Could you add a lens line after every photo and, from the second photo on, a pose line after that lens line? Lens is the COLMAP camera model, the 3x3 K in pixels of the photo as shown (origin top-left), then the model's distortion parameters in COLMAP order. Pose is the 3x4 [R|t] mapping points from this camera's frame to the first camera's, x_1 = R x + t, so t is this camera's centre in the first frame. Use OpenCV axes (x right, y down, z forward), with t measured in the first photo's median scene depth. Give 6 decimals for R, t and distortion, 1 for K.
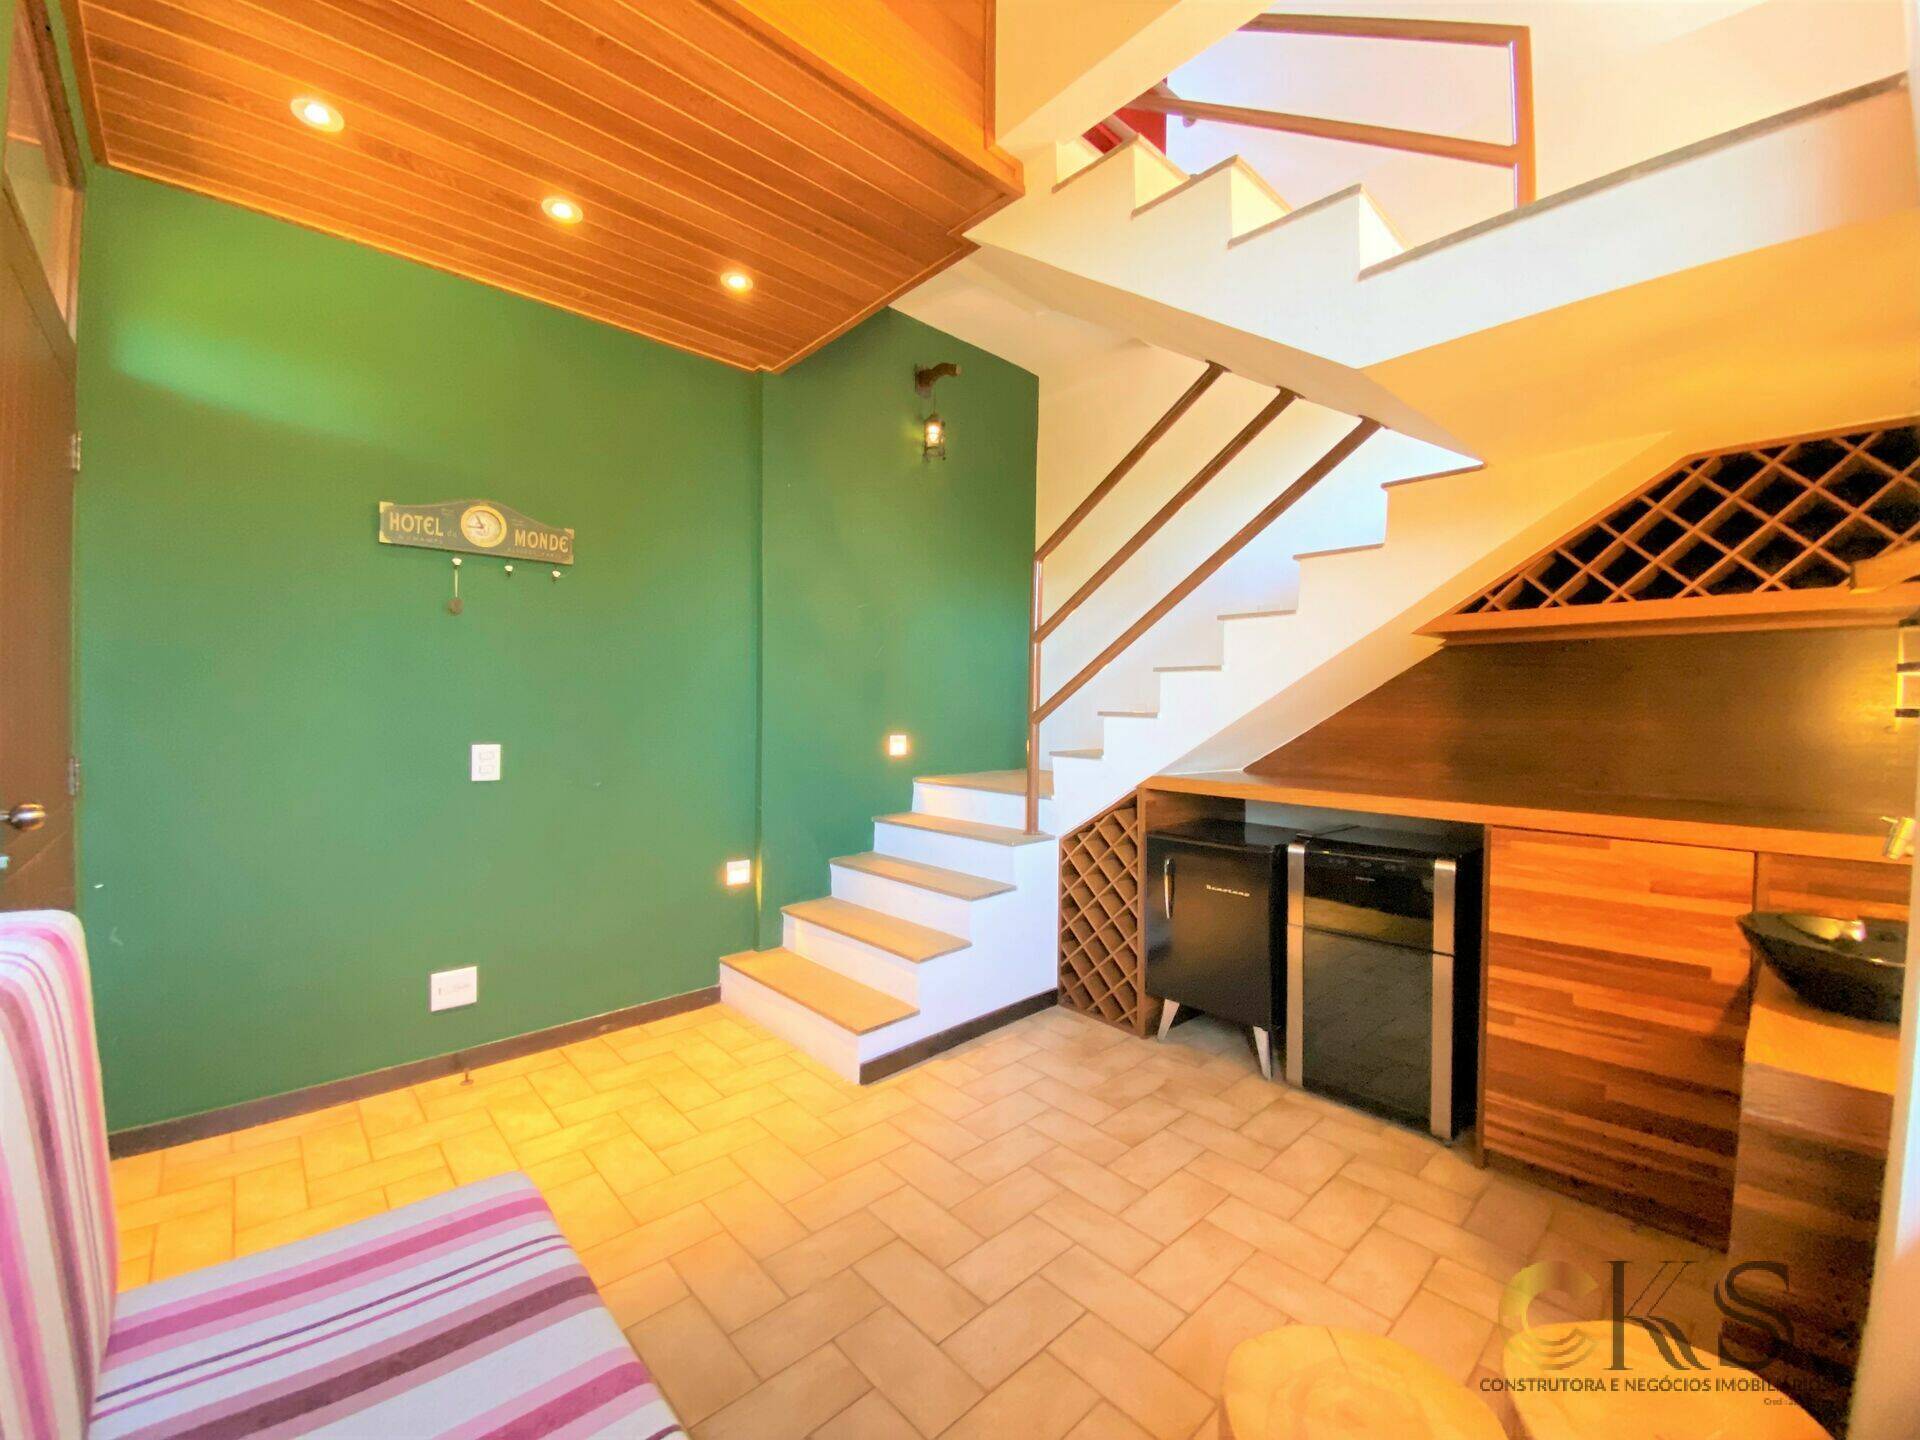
lens RADIAL K [[771.3, 0, 960.0], [0, 771.3, 720.0], [0, 0, 1]] dist [-0.012952, -0.000254]
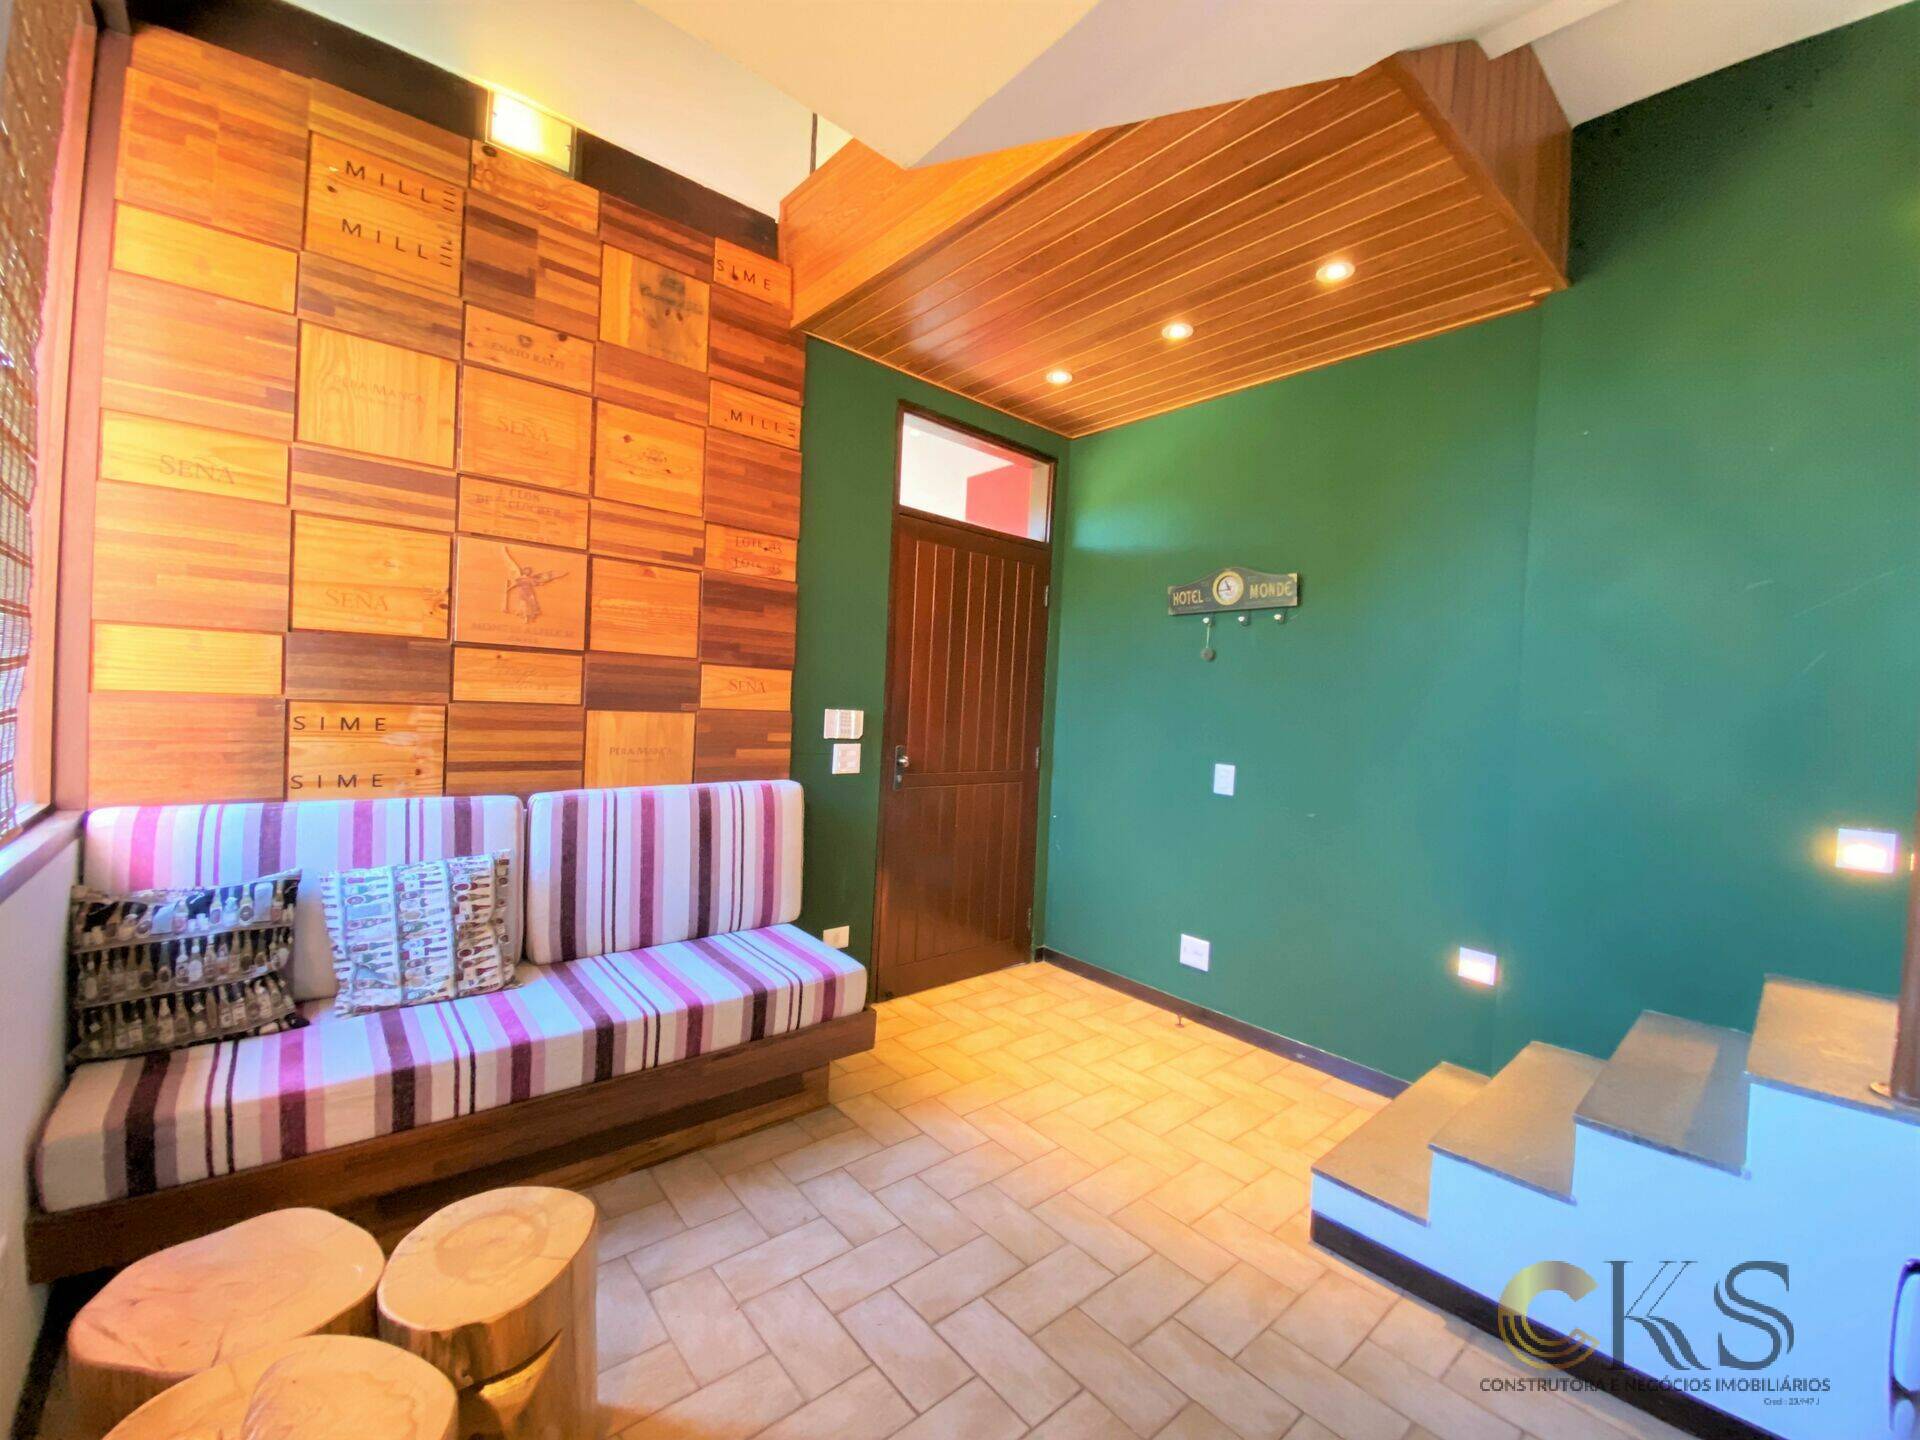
lens RADIAL K [[781.5, 0, 960.0], [0, 781.5, 720.0], [0, 0, 1]] dist [0.001333, -0.000013]
pose [[-0.044581, 0.014313, -0.998903, 0.703986], [-0.069562, 0.997426, 0.017397, -0.034494], [0.996581, 0.070261, -0.043470, 0.686366]]
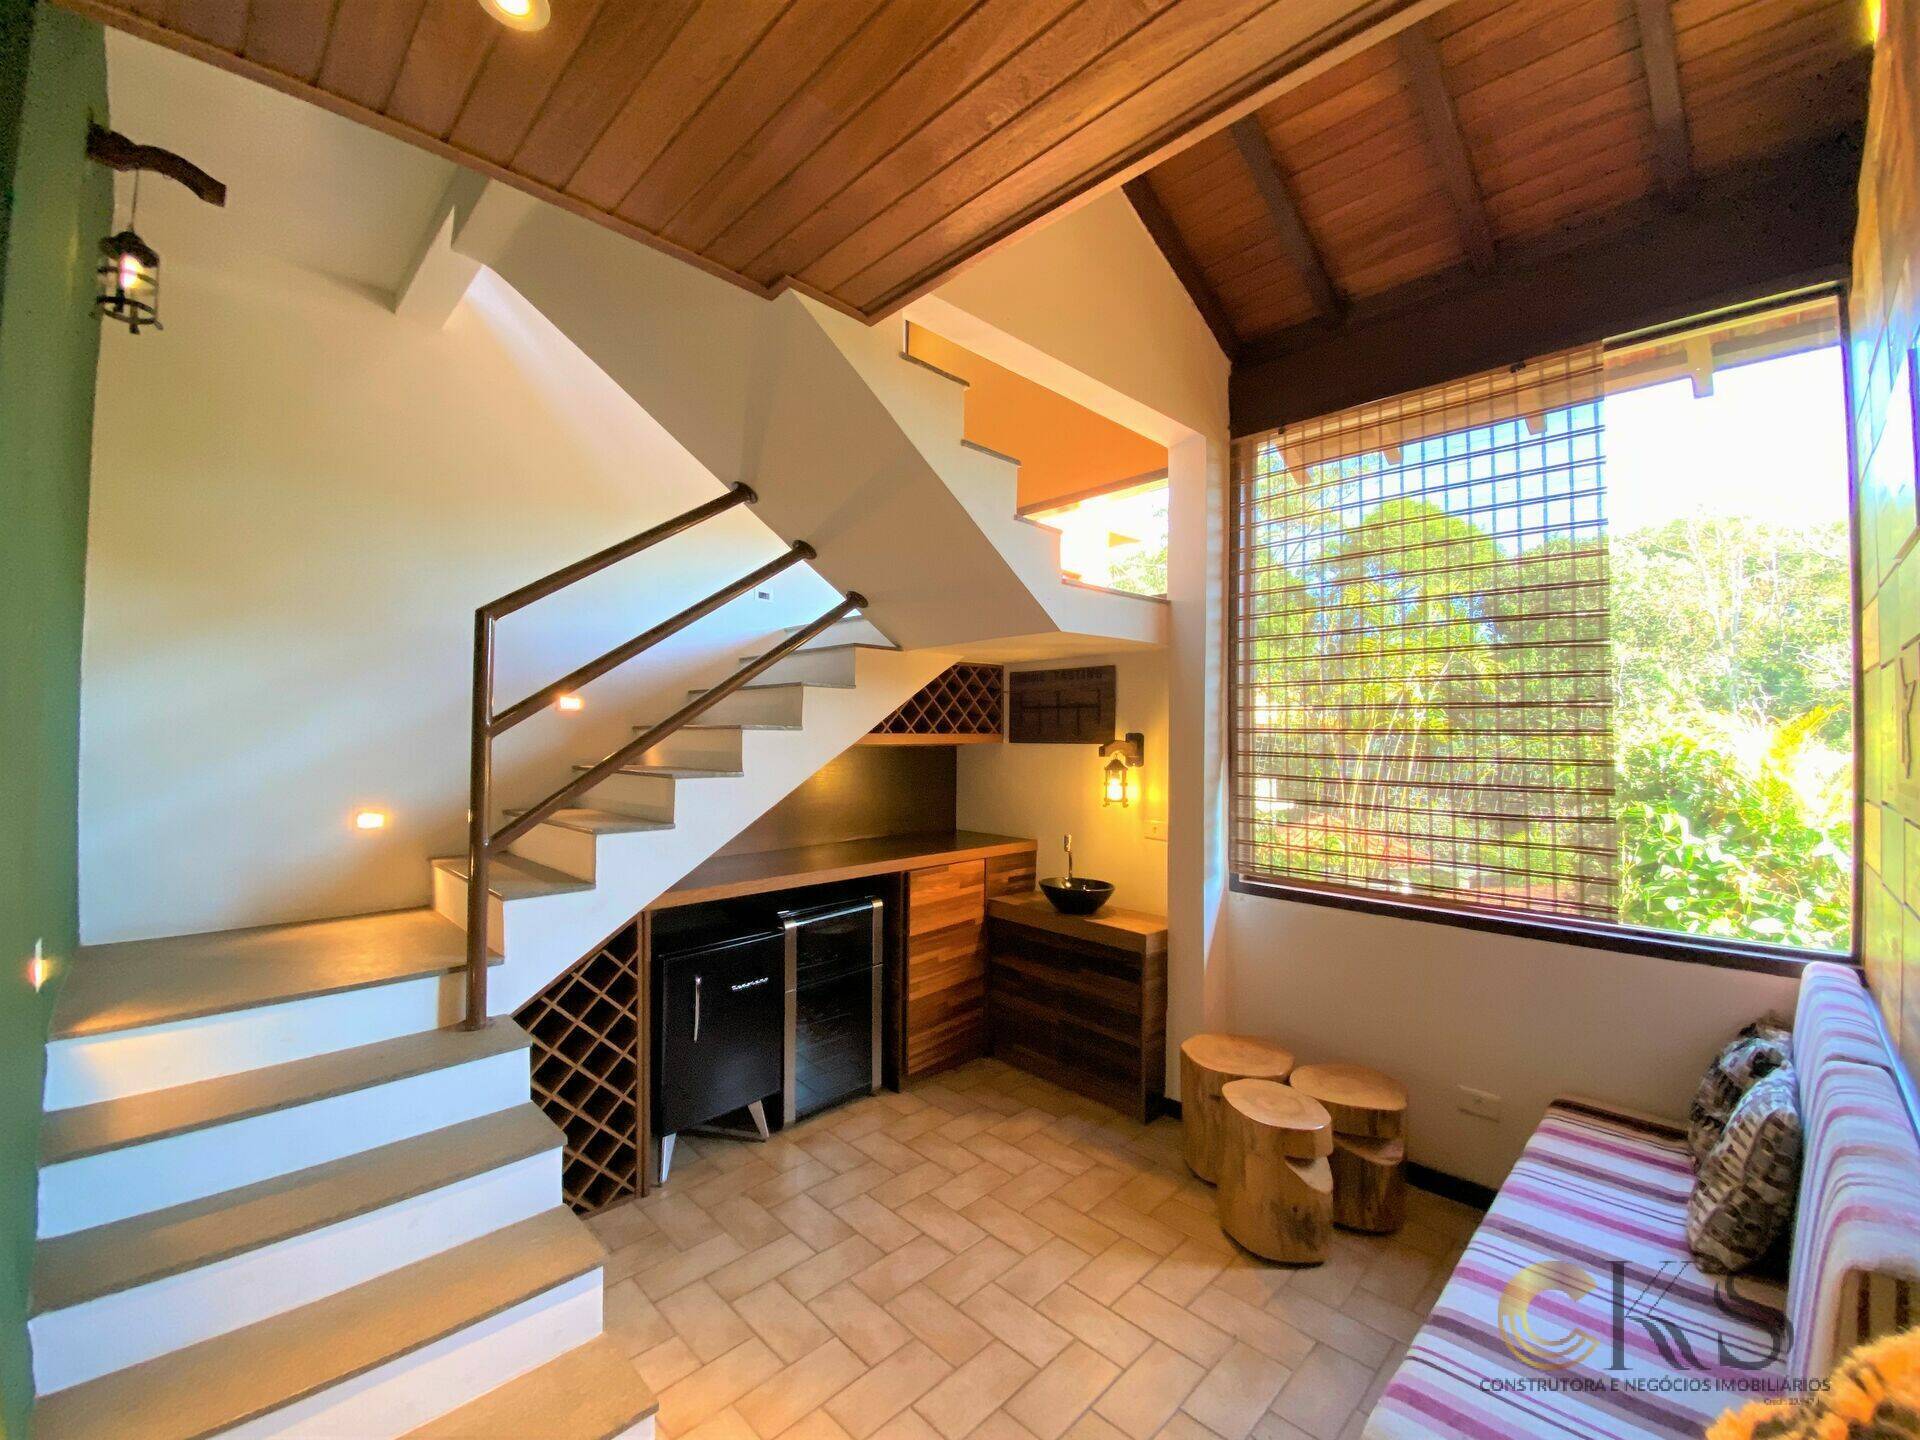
lens RADIAL K [[771.3, 0, 960.0], [0, 771.3, 720.0], [0, 0, 1]] dist [-0.012952, -0.000254]
pose [[-0.025147, 0.000891, 0.999683, -0.793342], [0.021669, 0.999765, -0.000346, -0.150809], [-0.999449, 0.021653, -0.025160, 0.801226]]
